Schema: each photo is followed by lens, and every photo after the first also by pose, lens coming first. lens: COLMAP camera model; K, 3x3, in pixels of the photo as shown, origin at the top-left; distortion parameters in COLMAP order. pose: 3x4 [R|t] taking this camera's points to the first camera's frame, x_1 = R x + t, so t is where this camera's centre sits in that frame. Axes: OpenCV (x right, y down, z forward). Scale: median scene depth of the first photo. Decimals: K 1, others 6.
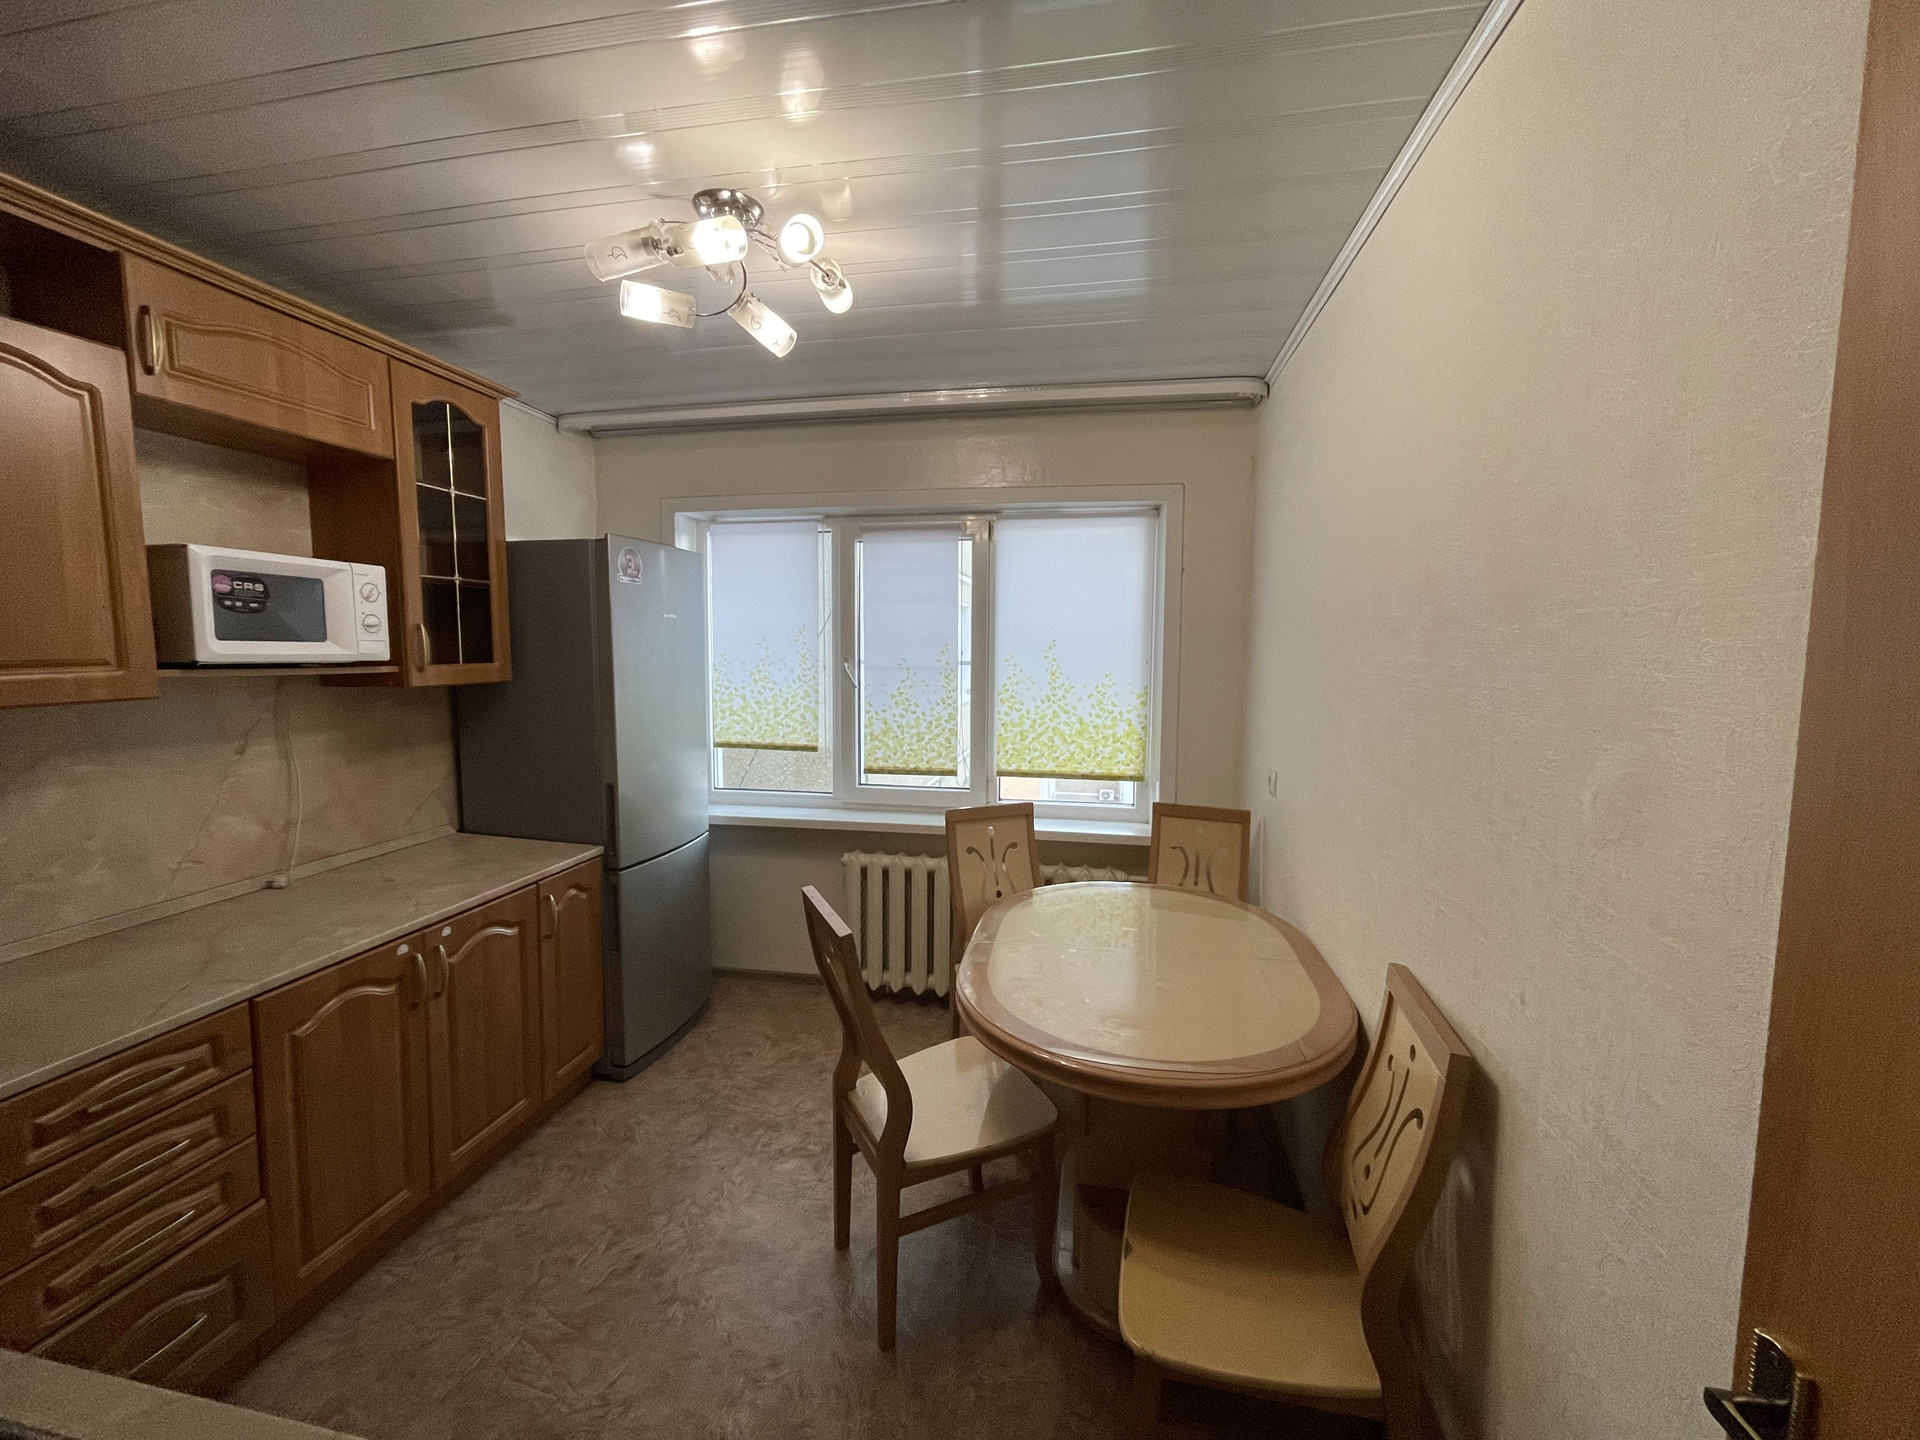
lens RADIAL K [[777.7, 0, 956.6], [0, 777.7, 715.9], [0, 0, 1]] dist [-0.001633, -0.001120]
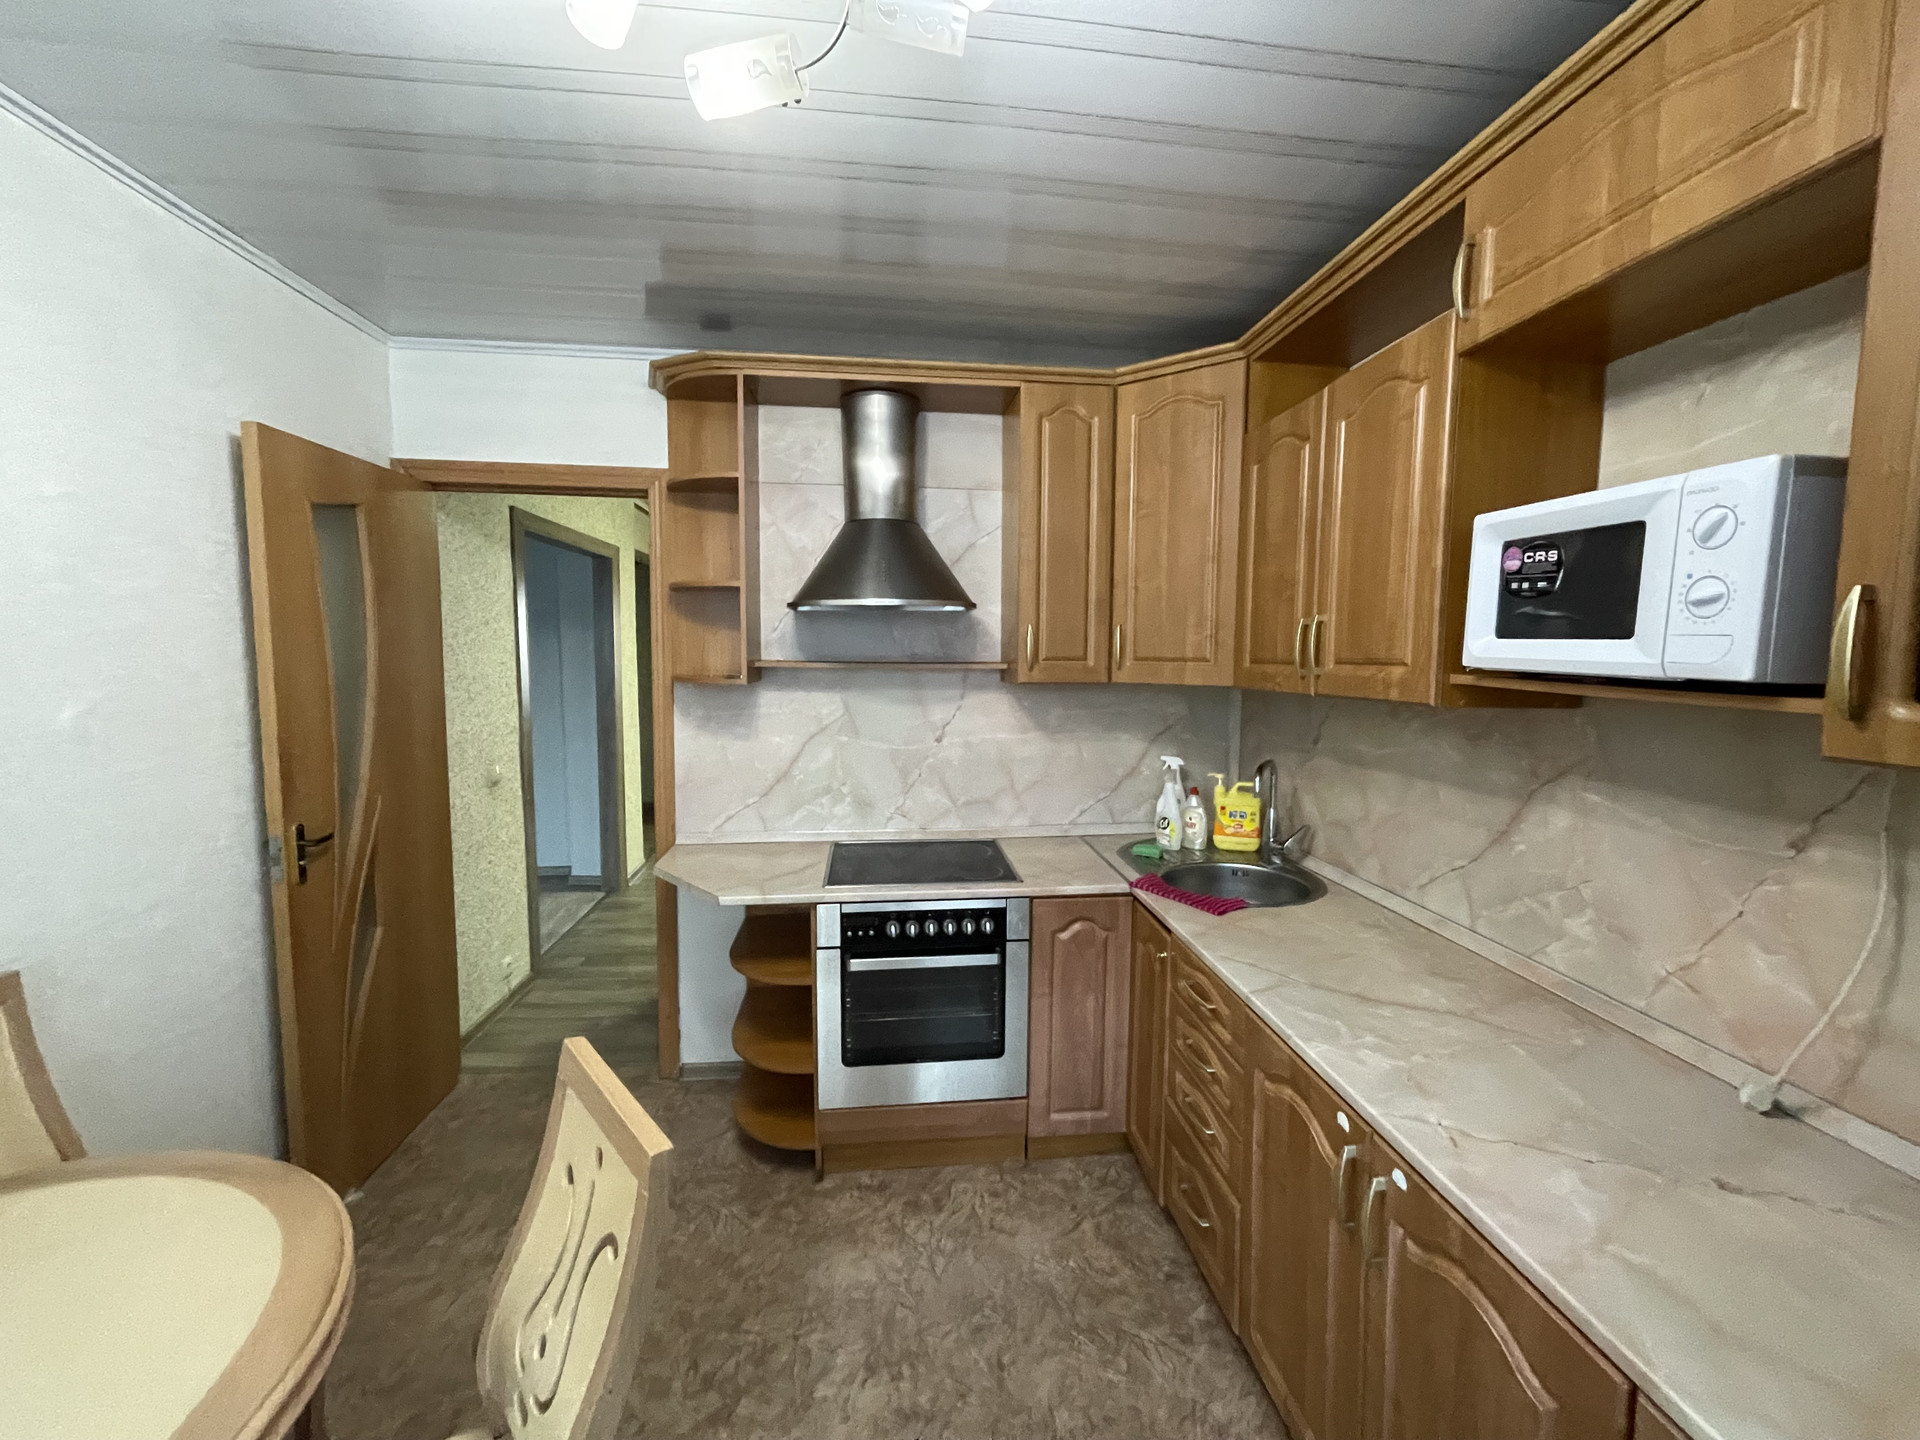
lens RADIAL K [[777.7, 0, 963.6], [0, 777.7, 715.9], [0, 0, 1]] dist [-0.001633, -0.001120]
pose [[-0.955912, 0.017405, -0.293138, -0.244197], [-0.036444, 0.983493, 0.177236, -0.133153], [0.291384, 0.180105, -0.939498, 1.508089]]
